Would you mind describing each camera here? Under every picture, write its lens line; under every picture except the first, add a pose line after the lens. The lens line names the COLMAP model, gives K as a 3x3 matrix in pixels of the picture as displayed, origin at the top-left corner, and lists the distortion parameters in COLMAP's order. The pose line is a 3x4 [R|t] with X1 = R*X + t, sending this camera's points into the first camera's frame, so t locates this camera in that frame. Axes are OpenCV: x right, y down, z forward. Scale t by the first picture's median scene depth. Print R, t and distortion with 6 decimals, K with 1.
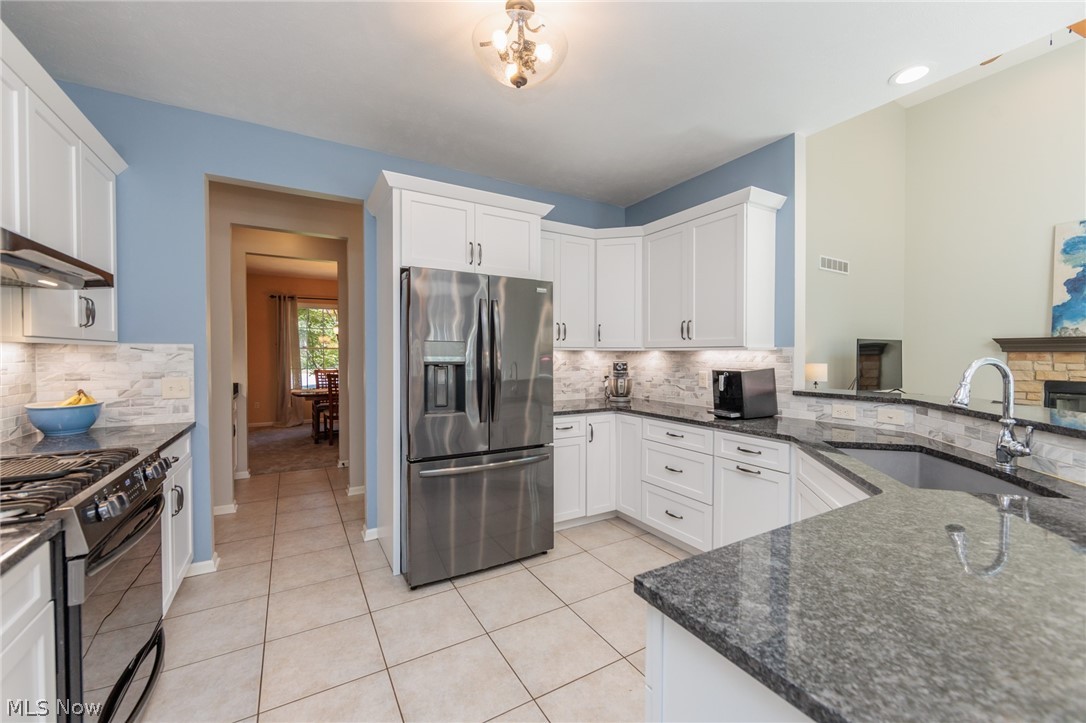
lens RADIAL K [[423.6, 0, 551.4], [0, 423.6, 362.0], [0, 0, 1]] dist [-0.006169, -0.000295]
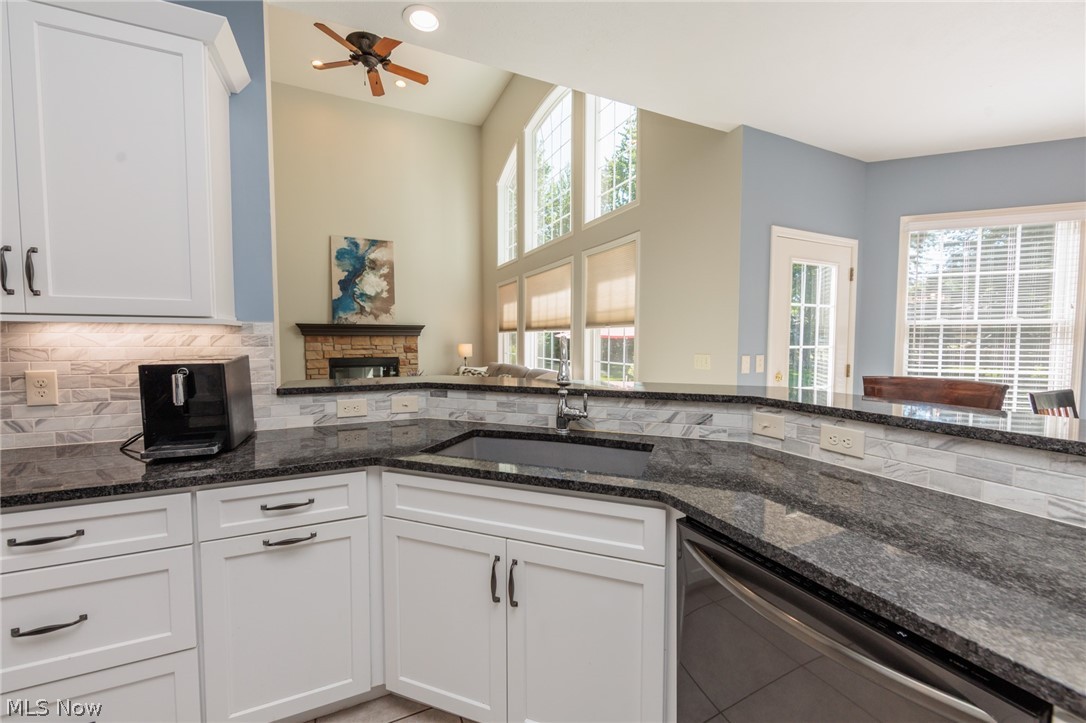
lens RADIAL K [[423.6, 0, 546.5], [0, 423.6, 358.0], [0, 0, 1]] dist [-0.006169, -0.000295]
pose [[0.106932, -0.043840, 0.993299, -0.033030], [0.016148, 0.998972, 0.042352, -0.000432], [-0.994135, 0.011511, 0.107530, 0.506566]]
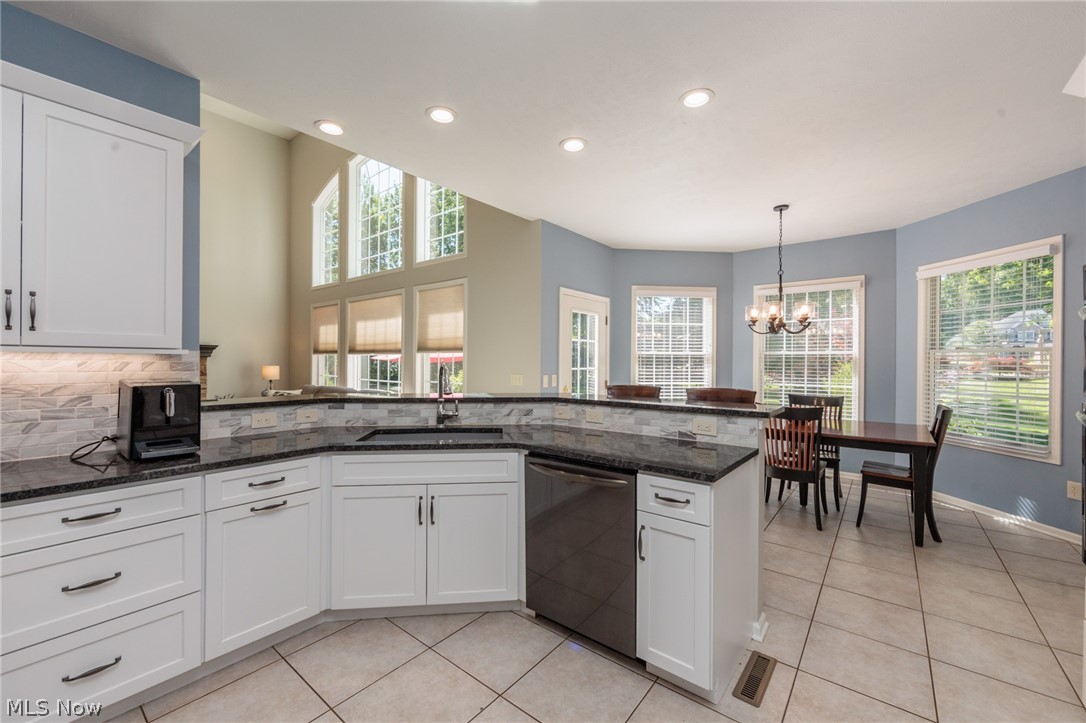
lens RADIAL K [[423.6, 0, 542.0], [0, 423.6, 357.4], [0, 0, 1]] dist [-0.006169, -0.000295]
pose [[-0.336494, 0.005677, 0.941669, -0.382492], [0.010537, 0.999942, -0.002263, -0.014278], [-0.941627, 0.009161, -0.336534, 0.657379]]
